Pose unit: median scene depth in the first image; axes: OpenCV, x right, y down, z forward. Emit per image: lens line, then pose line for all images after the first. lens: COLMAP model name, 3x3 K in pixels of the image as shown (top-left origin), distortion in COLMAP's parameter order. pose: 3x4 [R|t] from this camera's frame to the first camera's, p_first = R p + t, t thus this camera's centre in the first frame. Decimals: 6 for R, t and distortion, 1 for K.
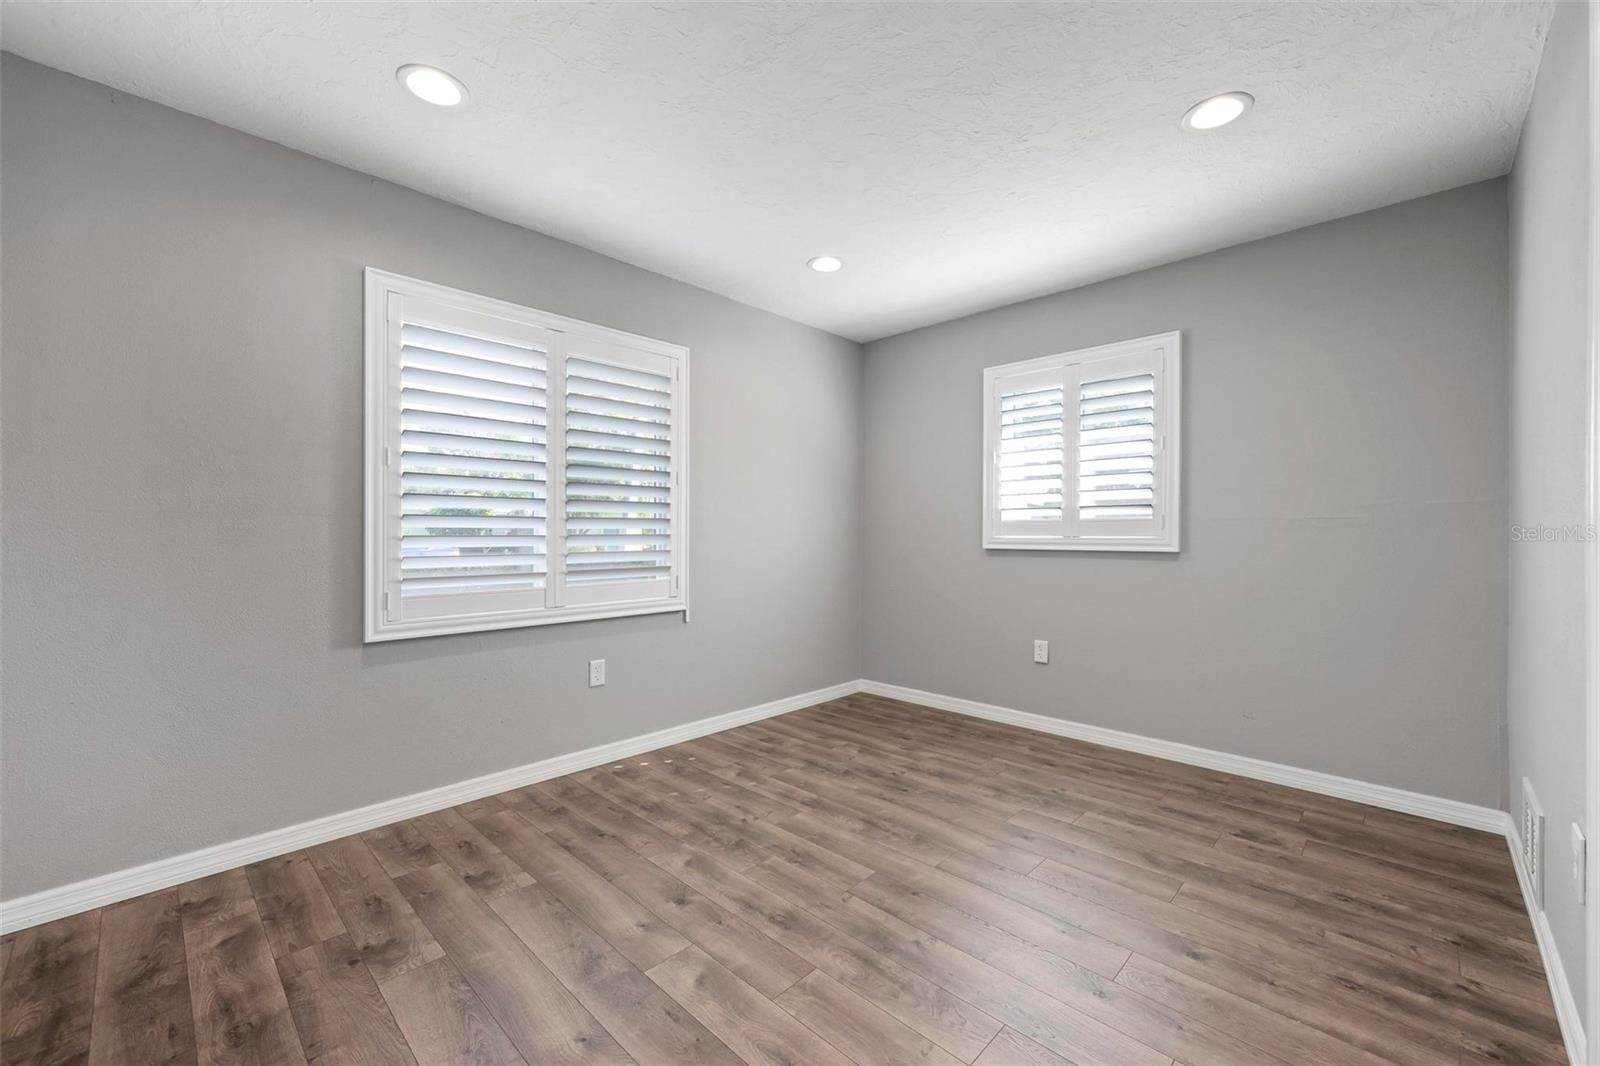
lens RADIAL K [[640.8, 0, 805.9], [0, 640.8, 532.8], [0, 0, 1]] dist [0.001287, -0.000019]
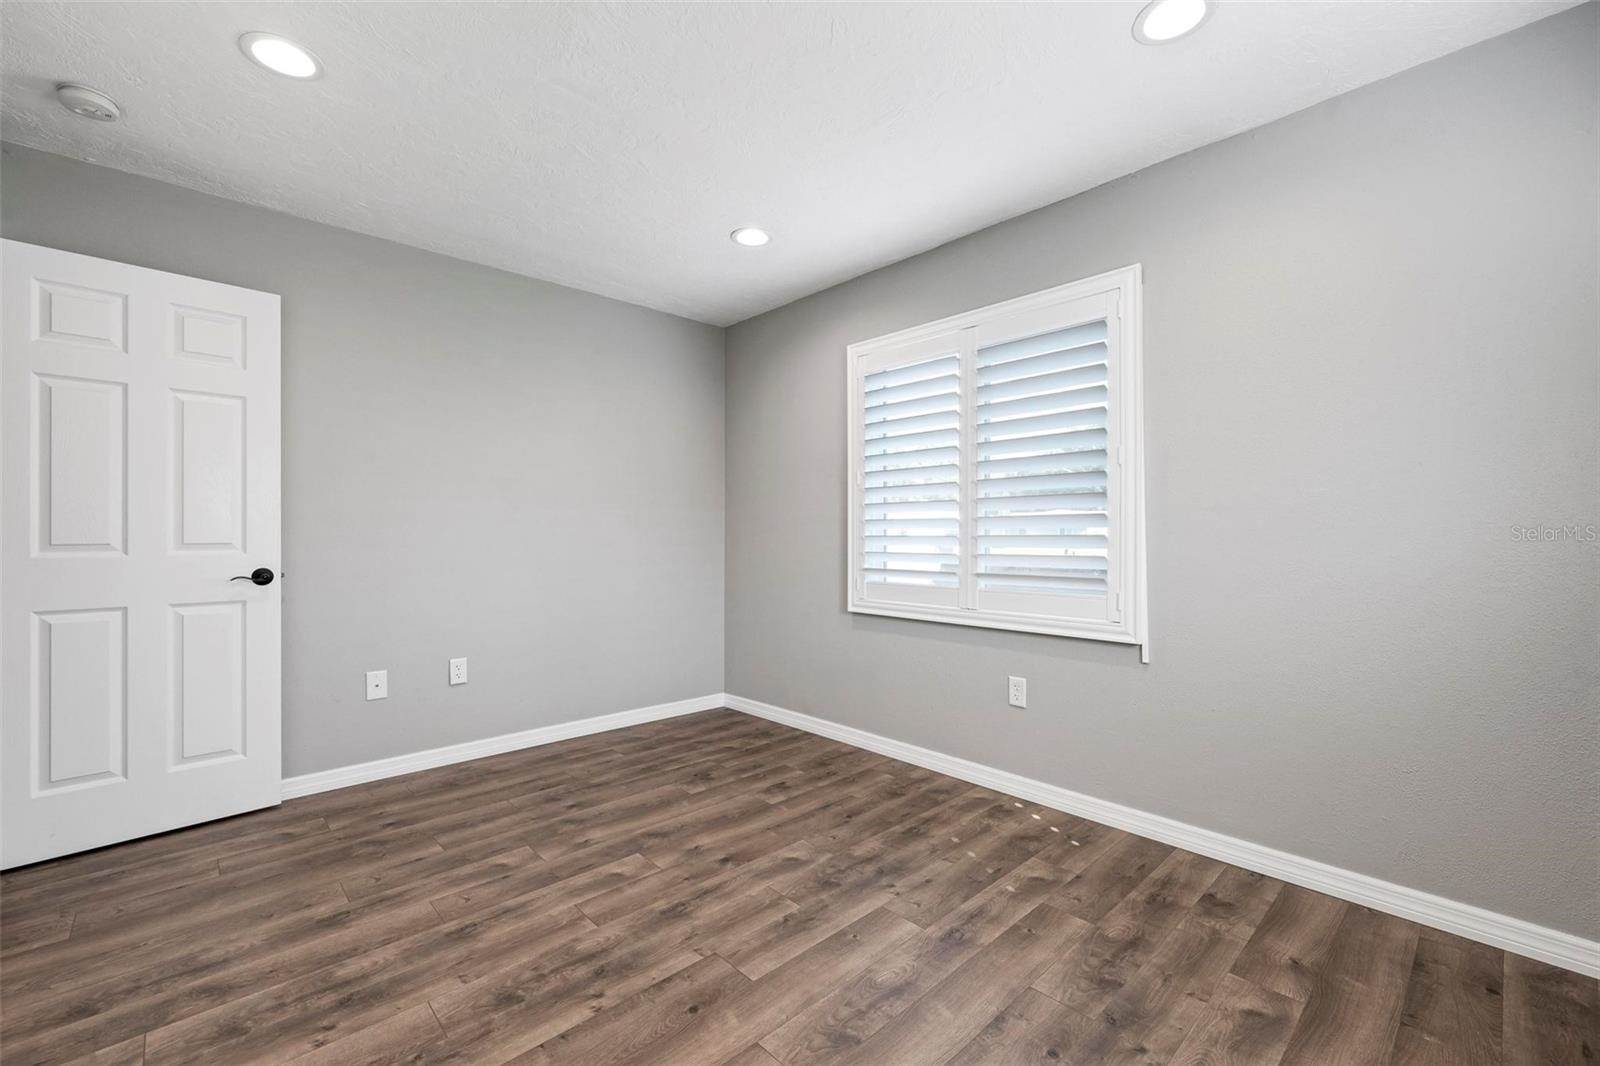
lens RADIAL K [[671.7, 0, 800.0], [0, 671.7, 533.0], [0, 0, 1]] dist [0.001161, -0.000097]
pose [[-0.058600, -0.001893, -0.998280, 0.692941], [0.003229, 0.999993, -0.002086, 0.001214], [0.998276, -0.003346, -0.058593, 0.849476]]
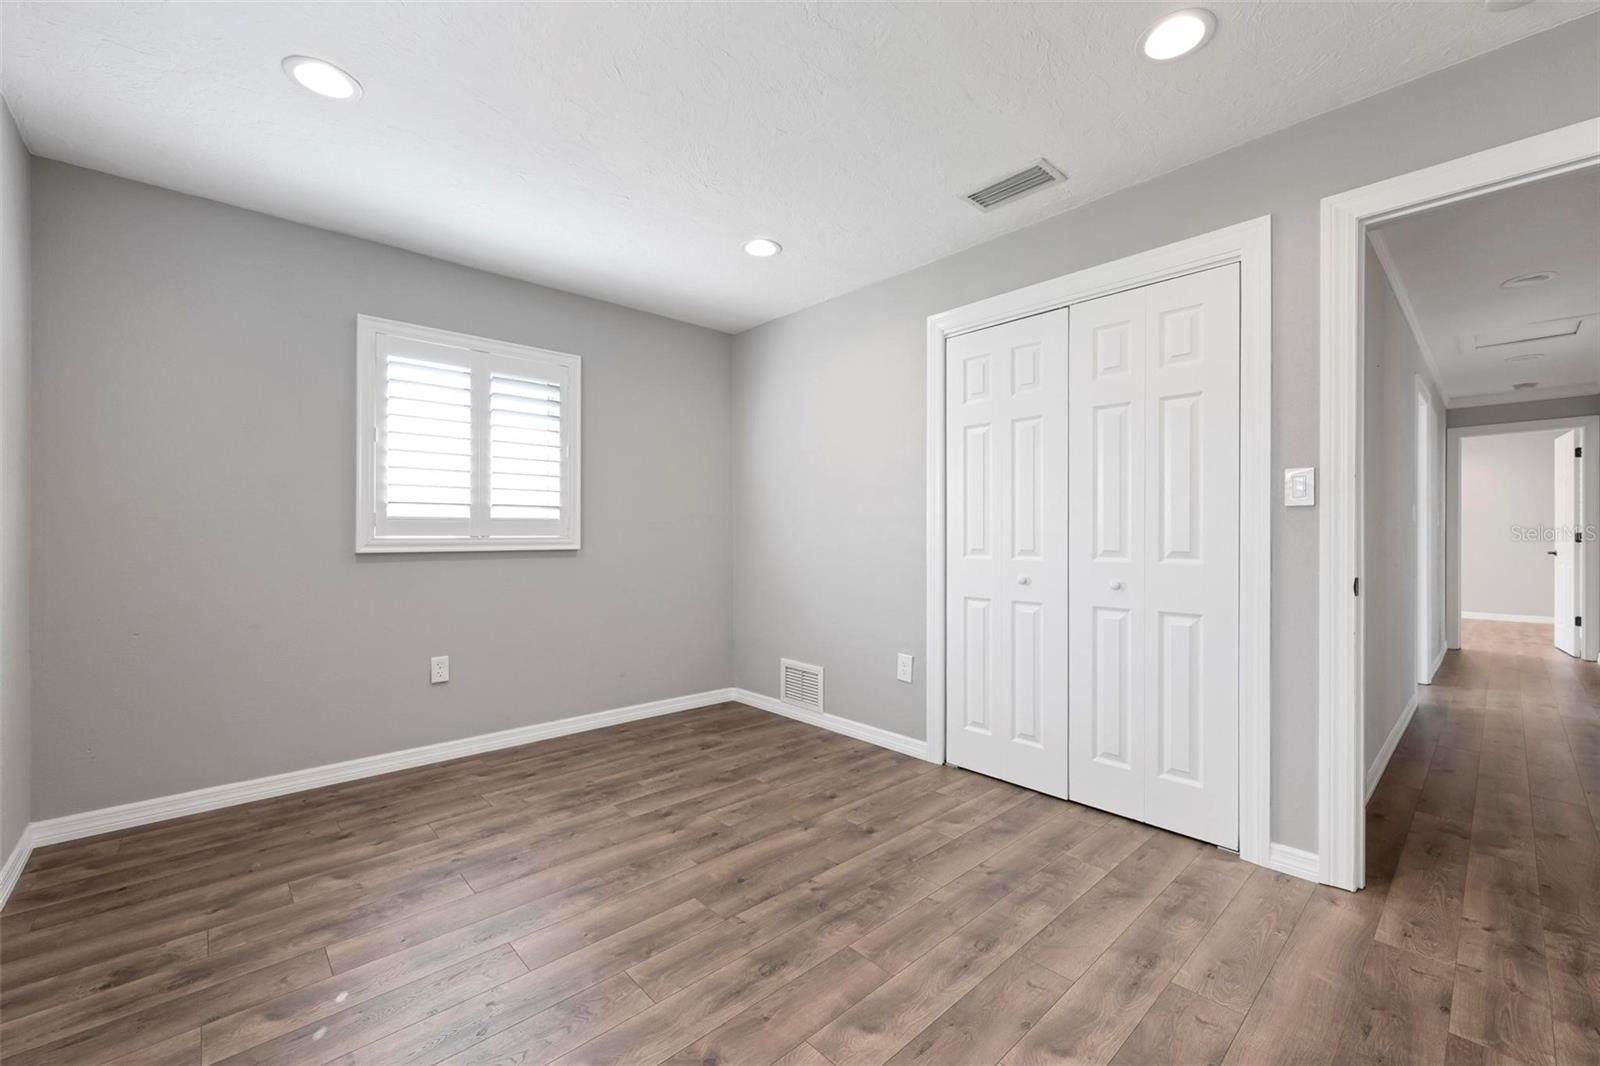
lens RADIAL K [[648.8, 0, 803.4], [0, 648.8, 534.1], [0, 0, 1]] dist [-0.000849, -0.000197]
pose [[0.060598, -0.002566, 0.998159, -0.629270], [-0.002436, 0.999993, 0.002719, -0.001214], [-0.998159, -0.002596, 0.060592, 0.605348]]
